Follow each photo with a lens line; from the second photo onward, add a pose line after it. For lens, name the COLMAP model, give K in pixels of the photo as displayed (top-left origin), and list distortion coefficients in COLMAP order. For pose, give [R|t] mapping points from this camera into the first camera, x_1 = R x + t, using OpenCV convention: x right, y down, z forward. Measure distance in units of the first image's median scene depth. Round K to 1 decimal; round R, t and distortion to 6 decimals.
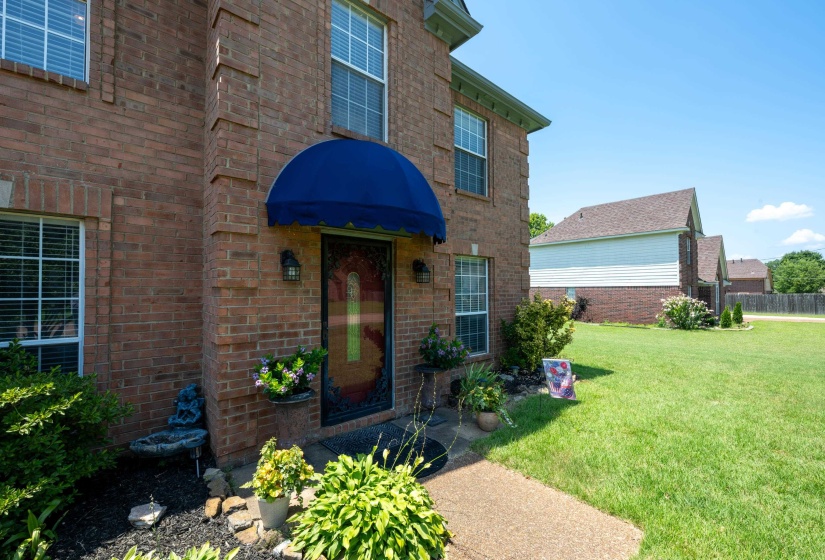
lens RADIAL K [[347.5, 0, 408.8], [0, 347.5, 284.3], [0, 0, 1]] dist [-0.001626, -0.000279]
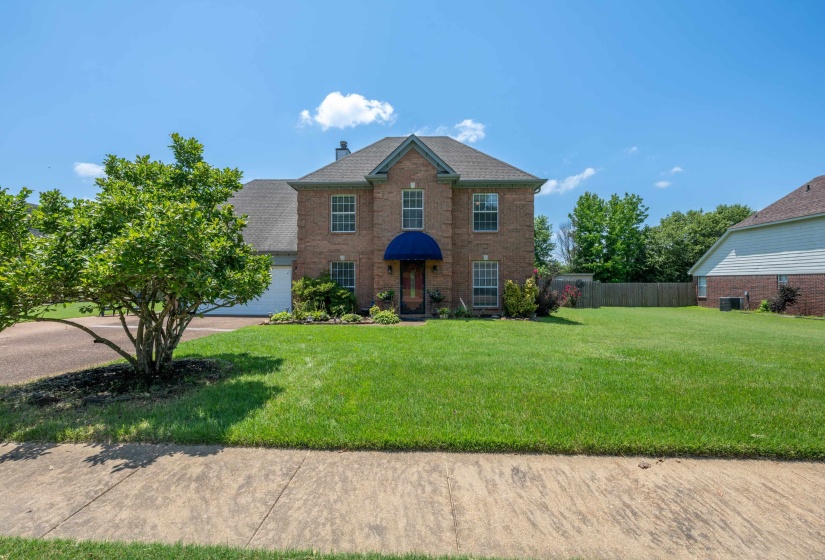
lens RADIAL K [[341.2, 0, 412.5], [0, 341.2, 280.0], [0, 0, 1]] dist [0.000321, -0.000008]
pose [[0.732500, -0.002948, -0.680761, 1.989561], [0.010439, 0.999922, 0.006903, 0.031546], [0.680687, -0.012163, 0.732473, -1.328168]]
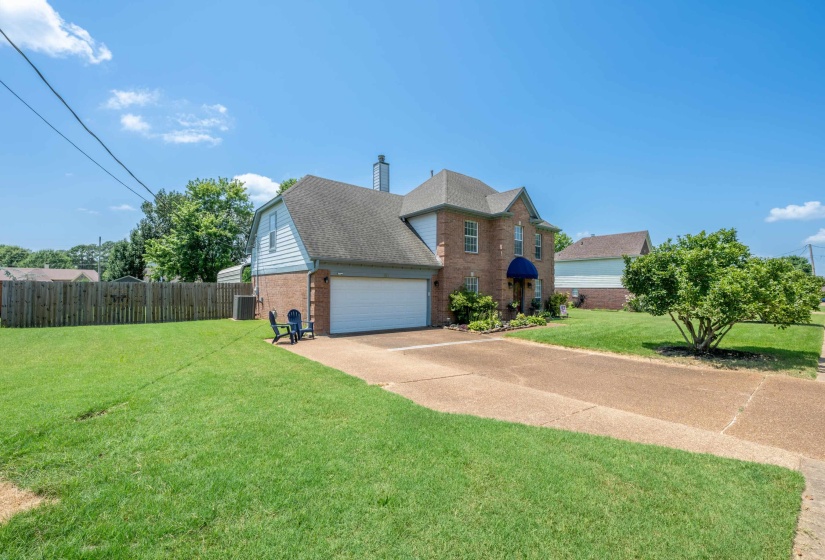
lens RADIAL K [[340.3, 0, 412.0], [0, 340.3, 281.7], [0, 0, 1]] dist [0.016671, 0.000154]
pose [[0.999569, 0.004476, -0.029022, -1.331851], [-0.004591, 0.999982, -0.003875, -0.062251], [0.029004, 0.004007, 0.999571, -3.300942]]
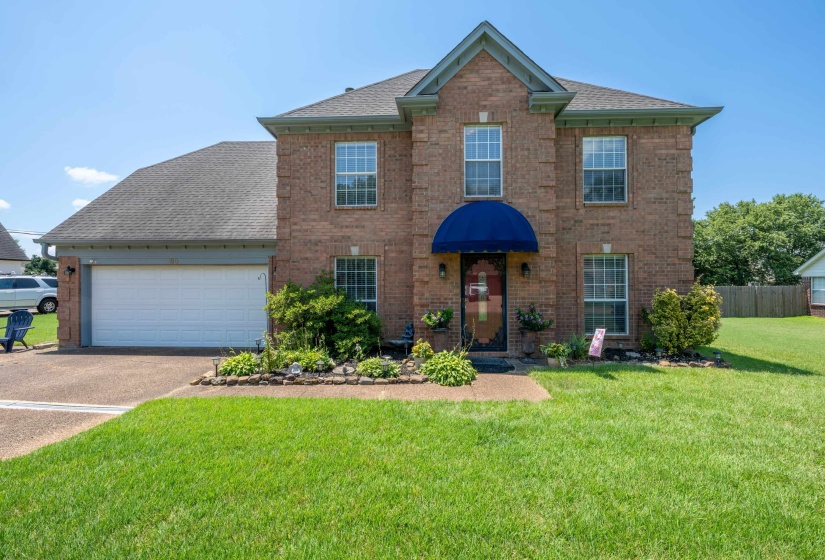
lens RADIAL K [[341.2, 0, 412.5], [0, 341.2, 280.0], [0, 0, 1]] dist [0.000321, -0.000008]
pose [[0.731515, -0.009121, -0.681764, 0.777936], [0.015870, 0.999867, 0.003651, -0.005377], [0.681641, -0.013491, 0.731563, -0.545023]]
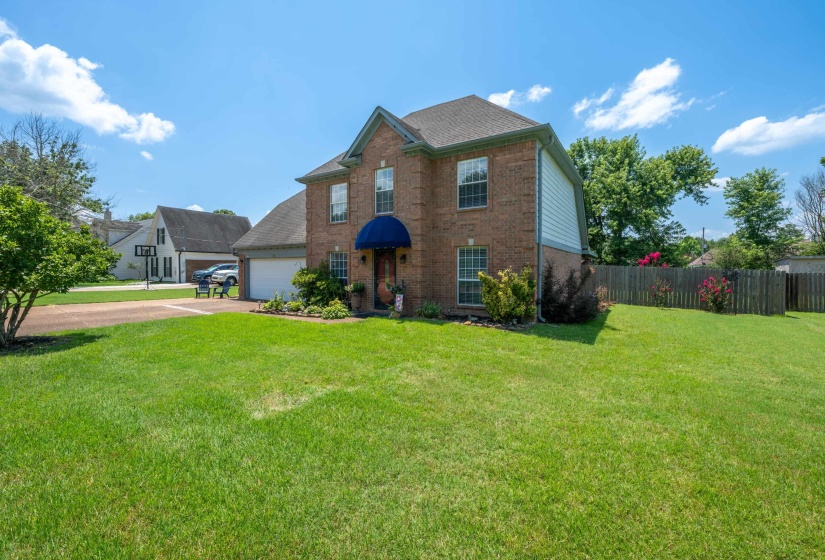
lens RADIAL K [[345.3, 0, 408.5], [0, 345.3, 272.8], [0, 0, 1]] dist [0.000468, 0.000050]
pose [[0.273405, 0.011996, -0.961824, 2.619589], [0.018839, 0.999664, 0.017823, 0.020295], [0.961715, -0.022993, 0.273087, 0.380505]]
